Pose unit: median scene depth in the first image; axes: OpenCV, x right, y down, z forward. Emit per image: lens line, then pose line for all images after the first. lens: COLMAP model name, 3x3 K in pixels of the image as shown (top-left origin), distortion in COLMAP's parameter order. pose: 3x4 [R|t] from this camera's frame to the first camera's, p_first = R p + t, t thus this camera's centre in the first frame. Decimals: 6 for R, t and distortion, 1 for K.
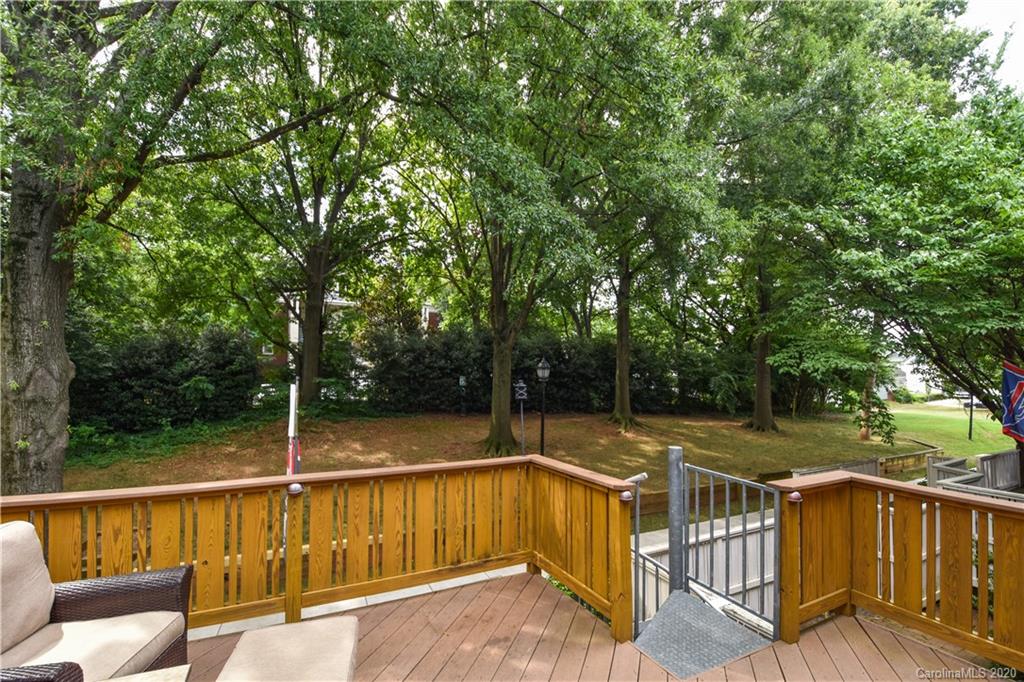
lens RADIAL K [[453.5, 0, 508.6], [0, 453.5, 351.1], [0, 0, 1]] dist [-0.000617, -0.010580]
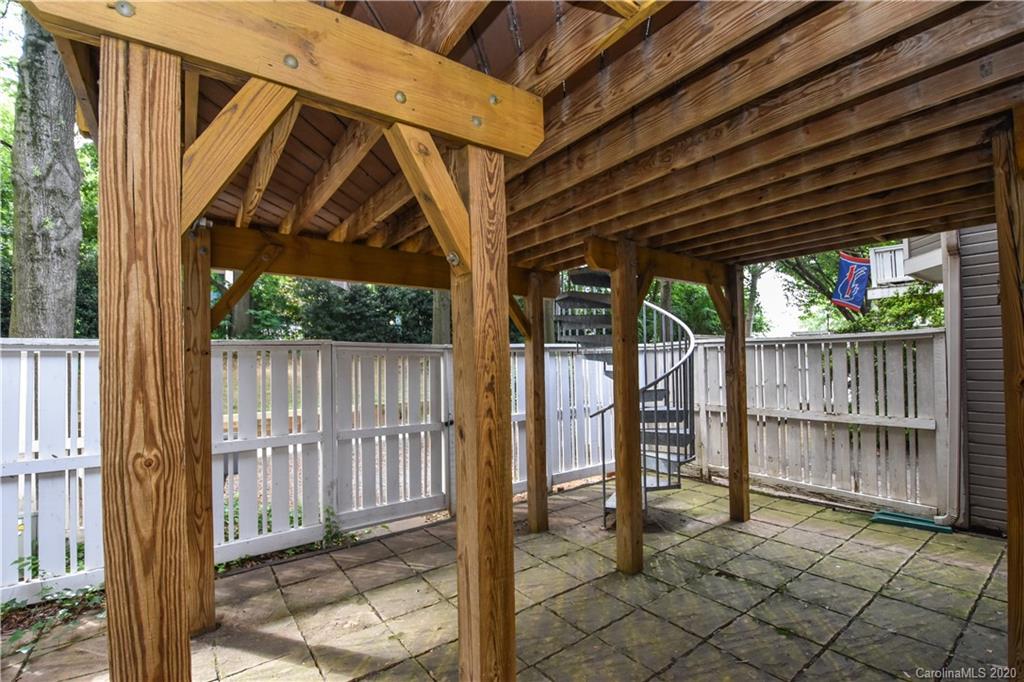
lens RADIAL K [[453.5, 0, 504.1], [0, 453.5, 361.1], [0, 0, 1]] dist [-0.000617, -0.010580]
pose [[0.984471, -0.014738, 0.174928, -0.056607], [0.009624, 0.999502, 0.030048, 0.160975], [-0.175283, -0.027898, 0.984123, -0.088253]]
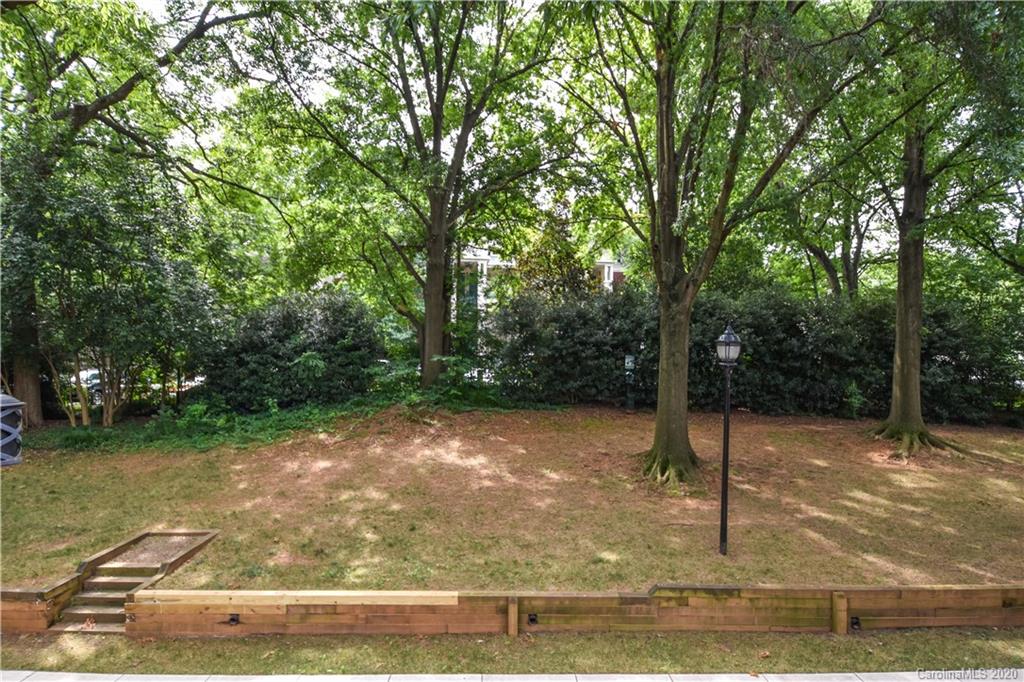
lens RADIAL K [[543.7, 0, 510.2], [0, 543.7, 350.9], [0, 0, 1]] dist [0.001389, -0.004322]
pose [[0.917844, 0.009769, -0.396820, 0.076301], [0.009098, 0.998917, 0.045633, 0.010347], [0.396836, -0.045494, 0.916761, 0.199867]]
